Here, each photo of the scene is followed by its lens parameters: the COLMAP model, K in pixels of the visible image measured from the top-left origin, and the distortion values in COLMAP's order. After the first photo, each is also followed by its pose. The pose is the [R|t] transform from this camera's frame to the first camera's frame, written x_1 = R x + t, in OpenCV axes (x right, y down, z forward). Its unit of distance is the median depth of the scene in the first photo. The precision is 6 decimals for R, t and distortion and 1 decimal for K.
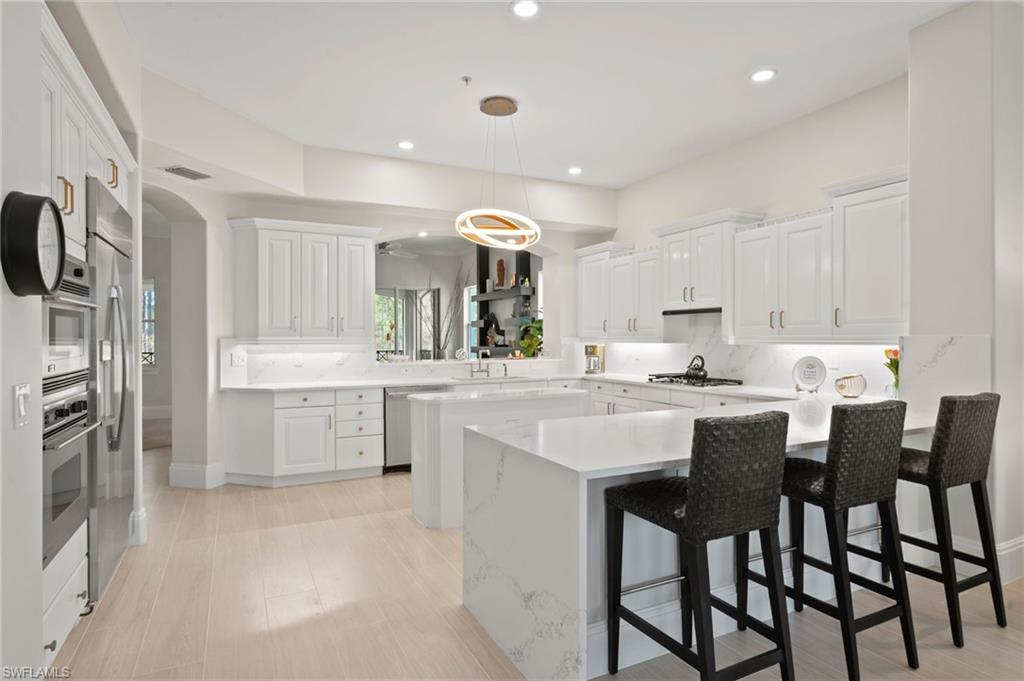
lens RADIAL K [[546.2, 0, 500.1], [0, 546.2, 338.1], [0, 0, 1]] dist [-0.000905, -0.000085]
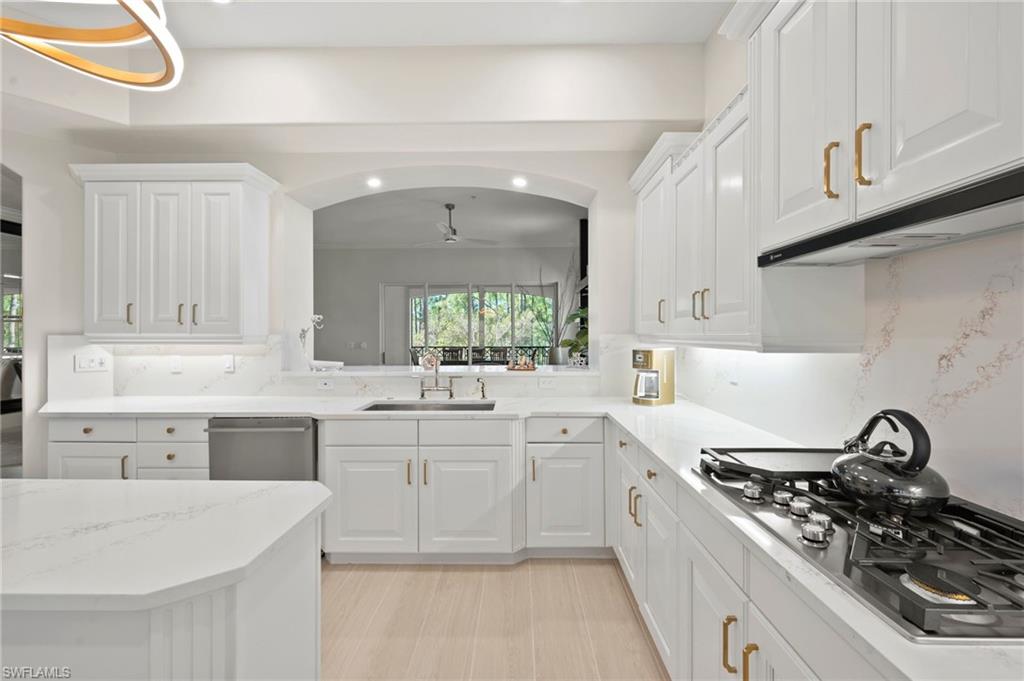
lens RADIAL K [[405.3, 0, 511.9], [0, 405.3, 333.6], [0, 0, 1]] dist [0.000620, 0.000011]
pose [[0.894803, 0.000709, -0.446460, 0.277781], [-0.001608, 0.999997, -0.001635, -0.001546], [0.446458, 0.002181, 0.894802, 0.730031]]
